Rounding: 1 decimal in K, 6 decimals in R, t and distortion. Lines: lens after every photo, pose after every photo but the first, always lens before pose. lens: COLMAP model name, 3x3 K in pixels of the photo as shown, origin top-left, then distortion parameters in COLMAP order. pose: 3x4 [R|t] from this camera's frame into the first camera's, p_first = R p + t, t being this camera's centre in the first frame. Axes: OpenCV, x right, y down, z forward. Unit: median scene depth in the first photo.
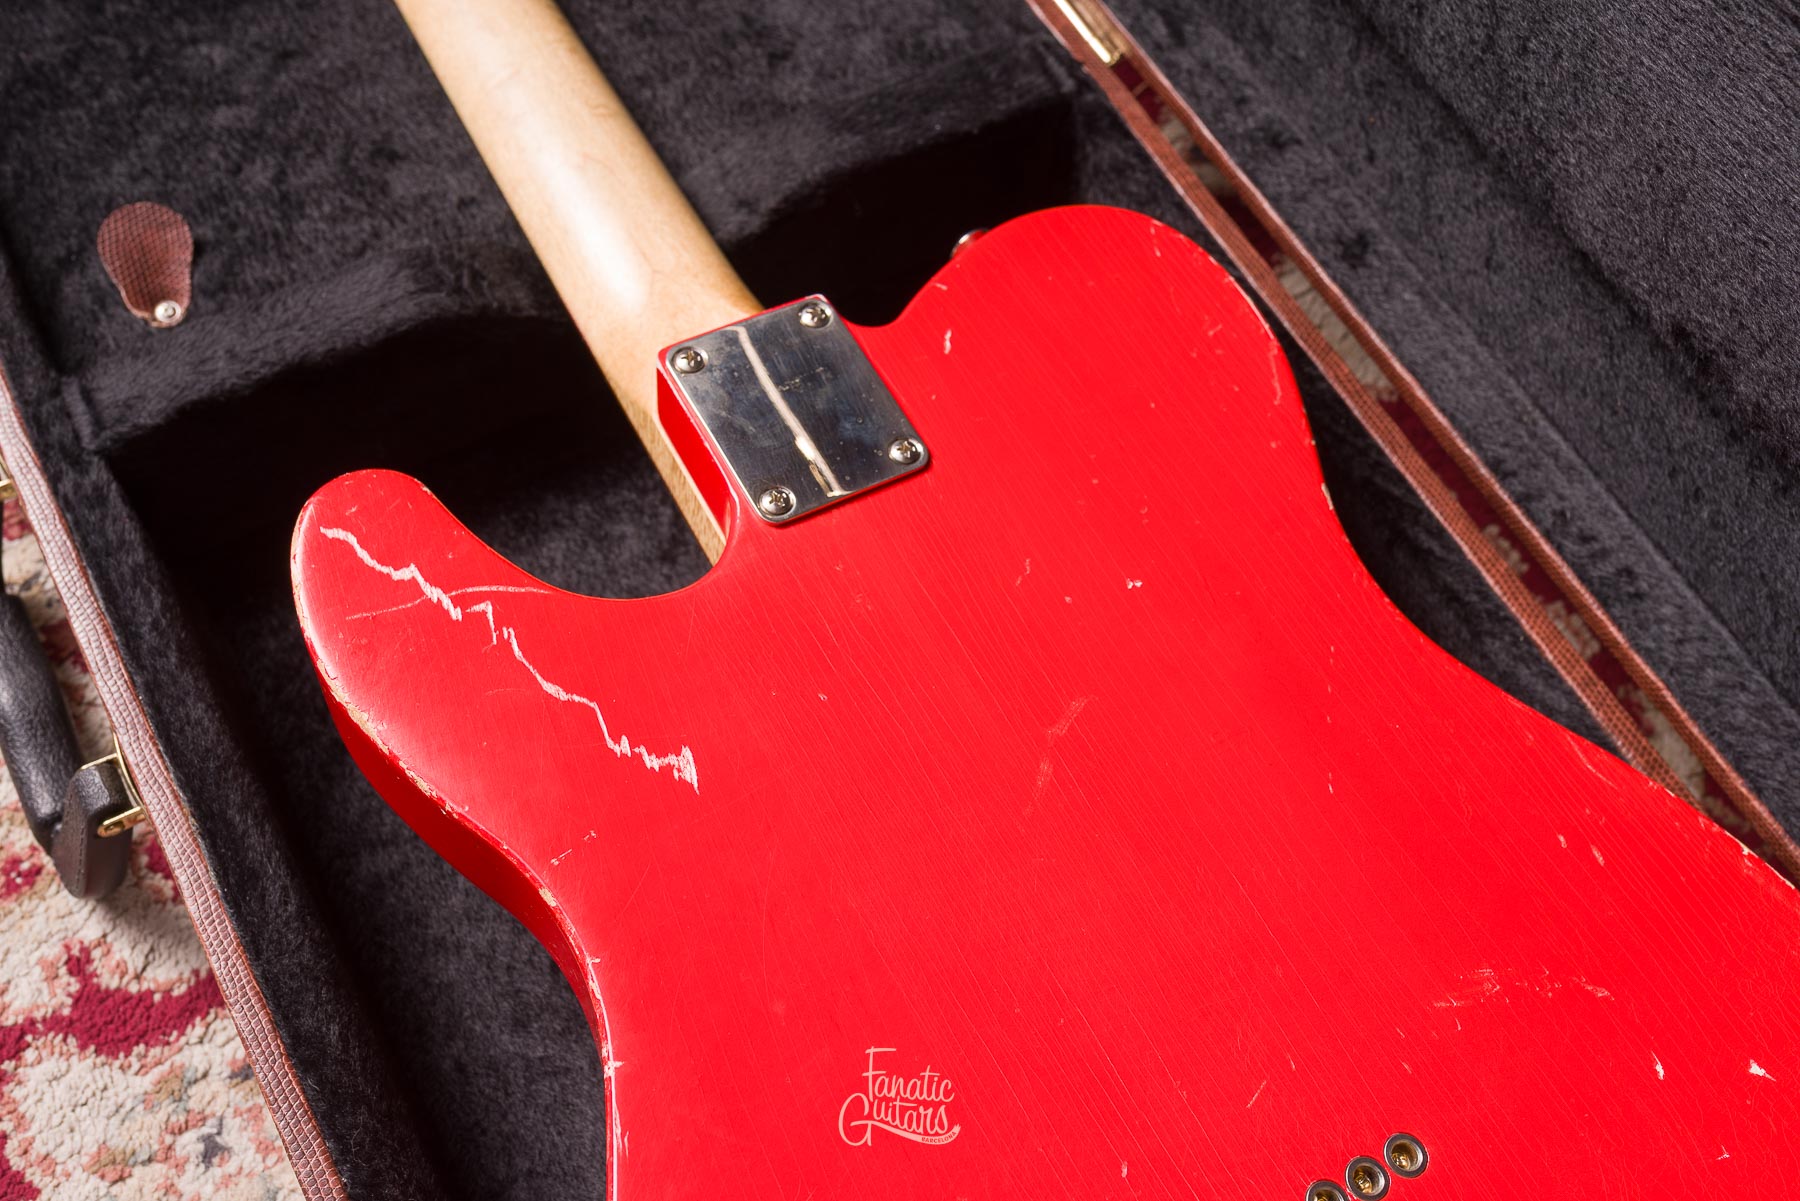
lens RADIAL K [[1801.5, 0, 897.9], [0, 1801.5, 601.1], [0, 0, 1]] dist [0.001354, 0.003302]
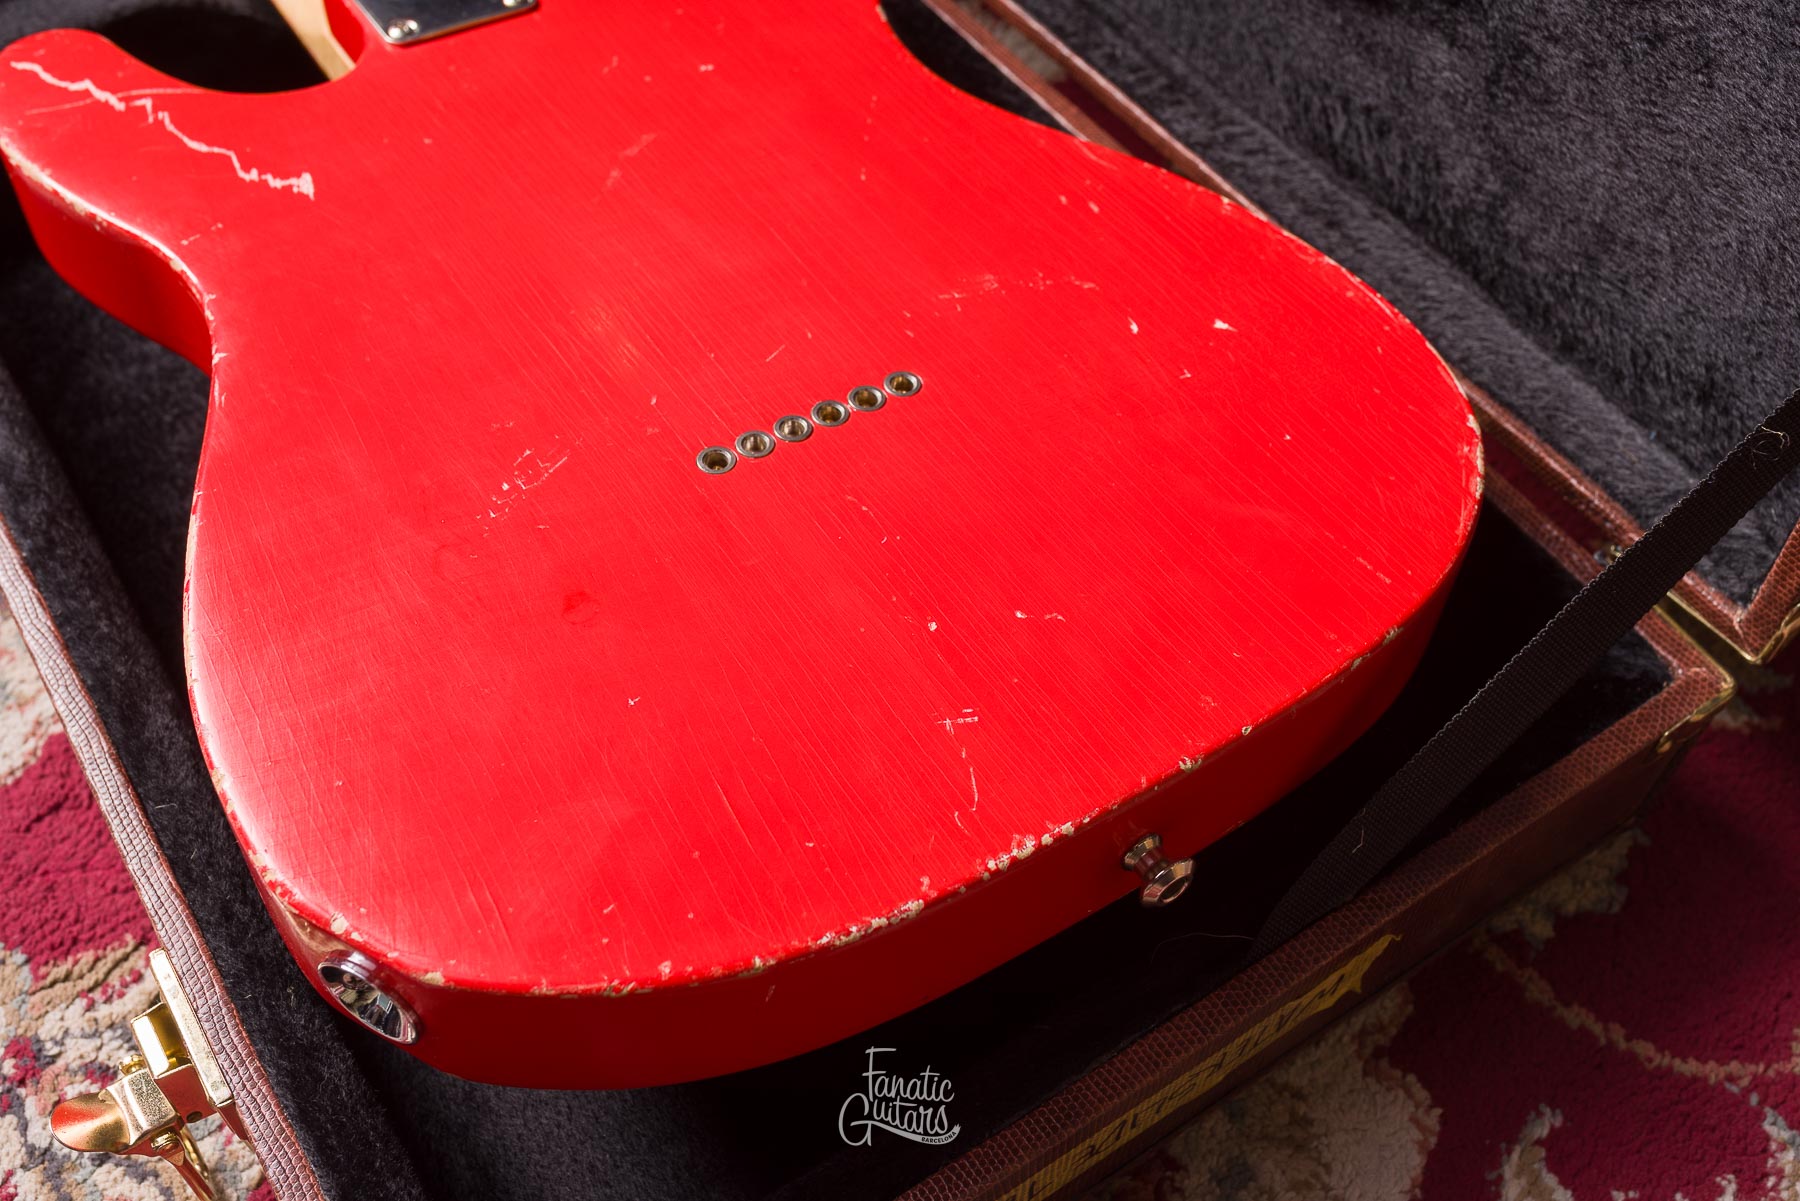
lens RADIAL K [[1791.2, 0, 896.8], [0, 1791.2, 605.2], [0, 0, 1]] dist [0.006482, -0.004010]
pose [[0.995692, -0.092466, -0.006867, 0.209499], [0.090212, 0.983201, -0.158676, 0.485149], [0.021424, 0.157373, 0.987307, -0.093995]]
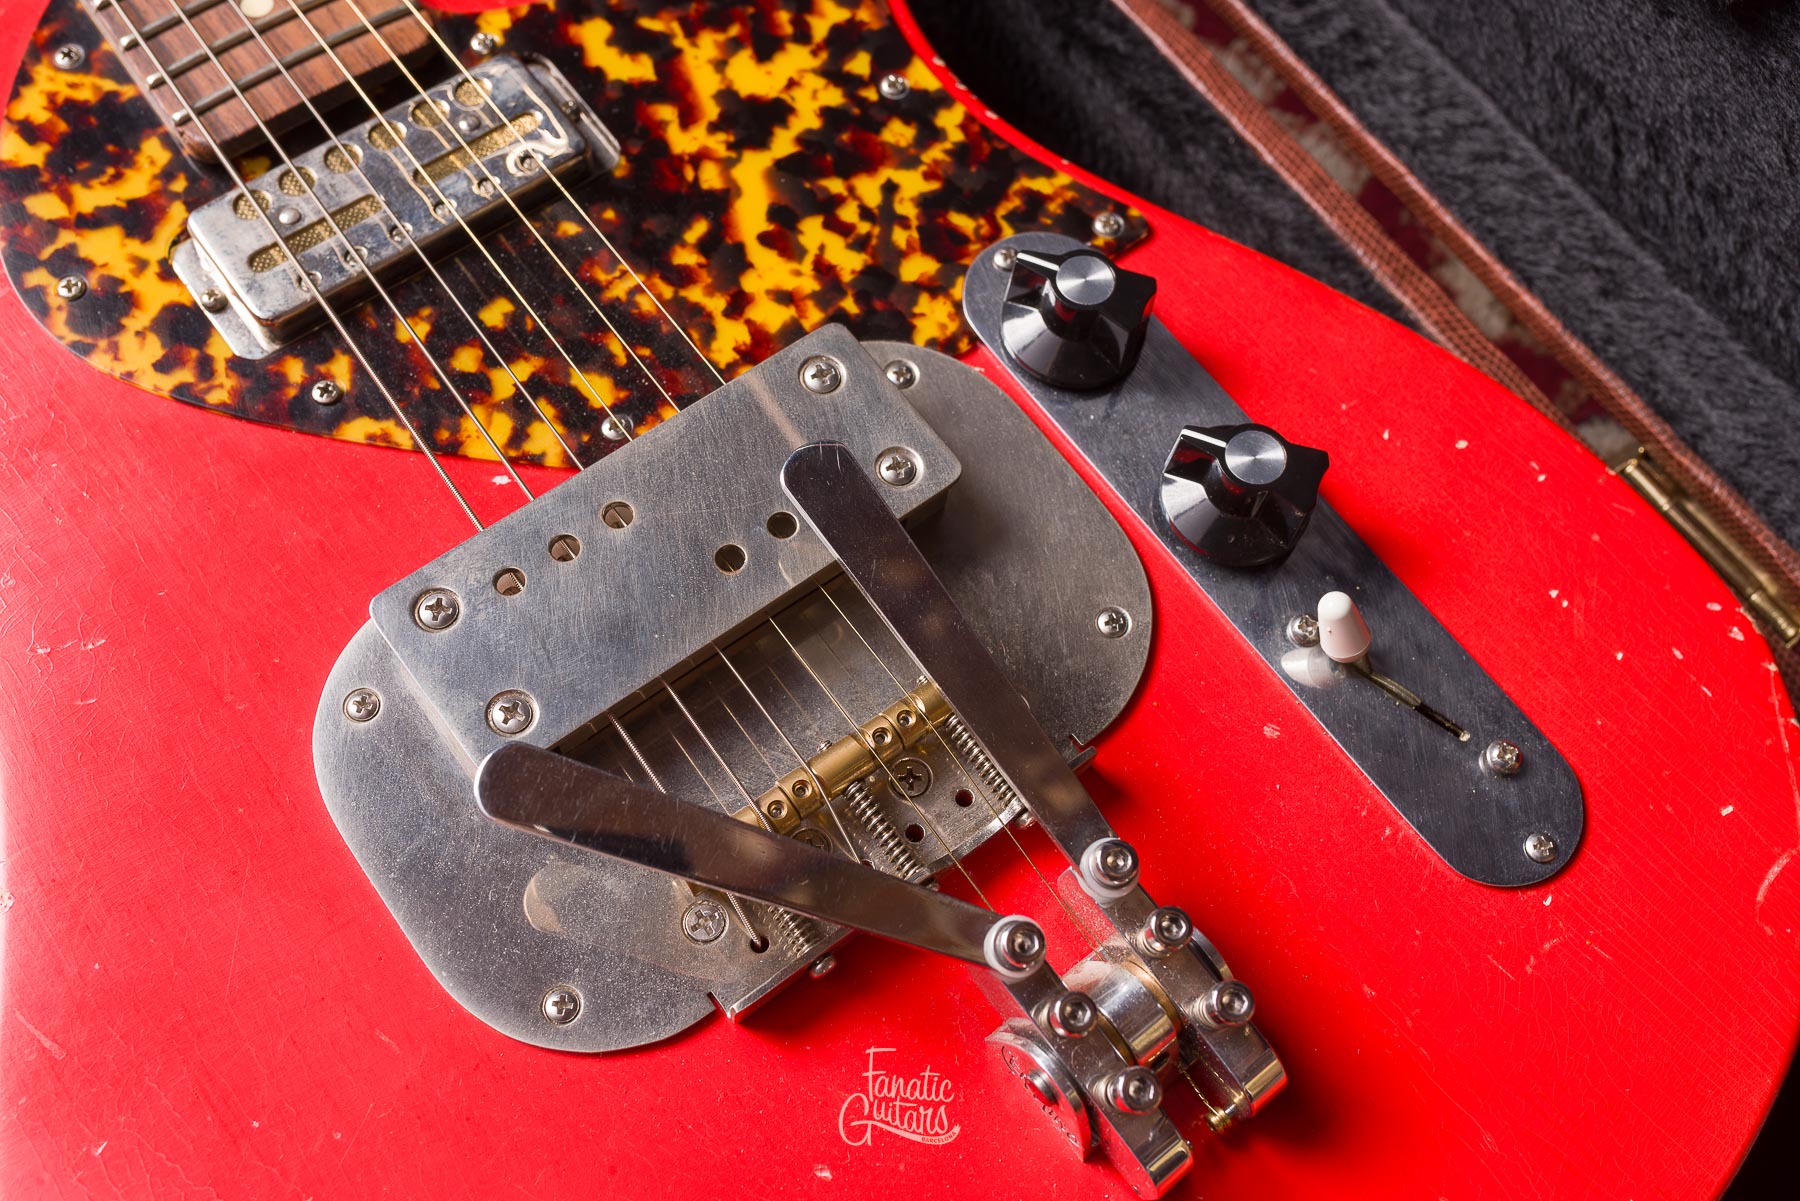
lens RADIAL K [[1801.5, 0, 897.9], [0, 1801.5, 601.1], [0, 0, 1]] dist [0.001354, 0.003302]
pose [[0.990996, -0.133495, 0.010259, 0.167504], [0.131118, 0.983142, 0.127432, 0.101508], [-0.027098, -0.124940, 0.991794, 0.193653]]
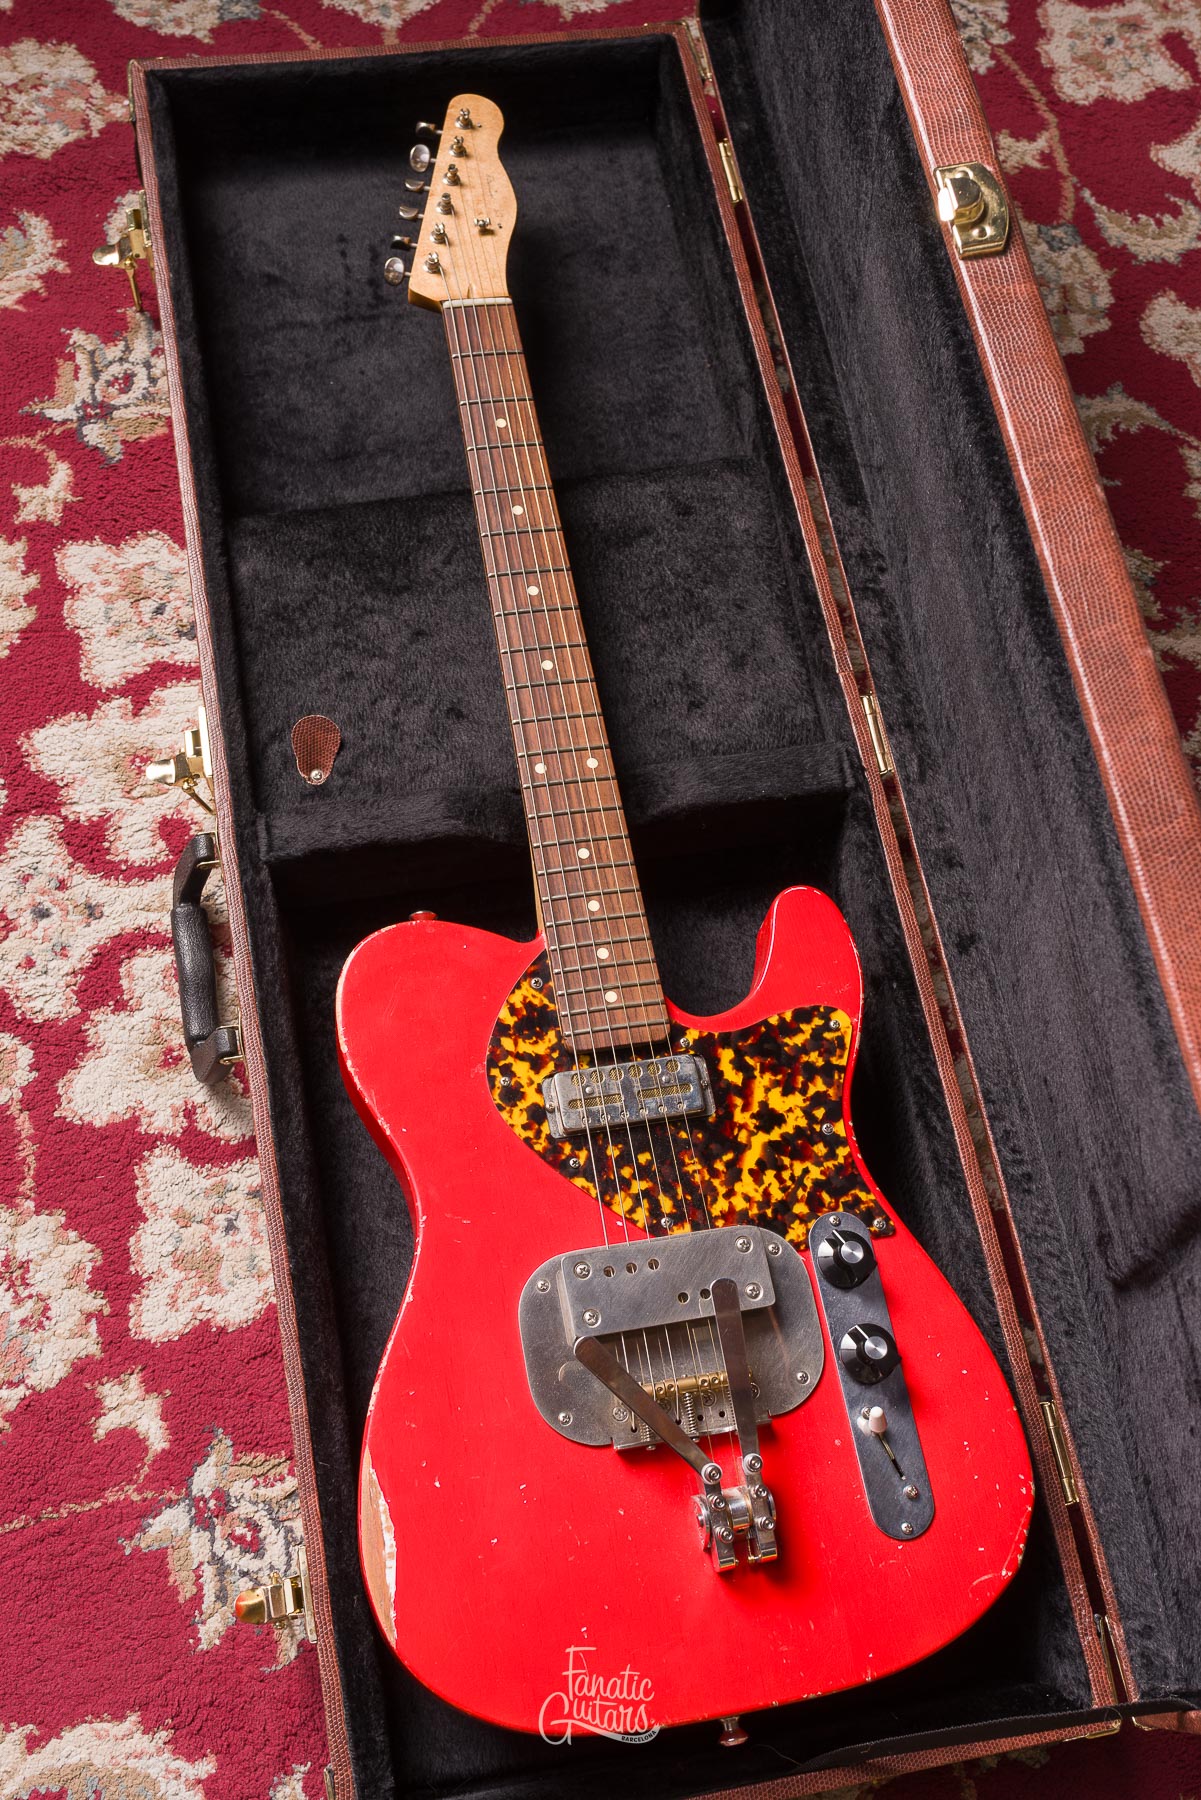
lens RADIAL K [[1944.1, 0, 614.4], [0, 1944.1, 915.5], [0, 0, 1]] dist [0.011088, -0.026851]
pose [[0.945424, 0.299736, -0.127794, 0.184380], [-0.285735, 0.951141, 0.116991, -0.379882], [0.156617, -0.074091, 0.984877, -0.984350]]
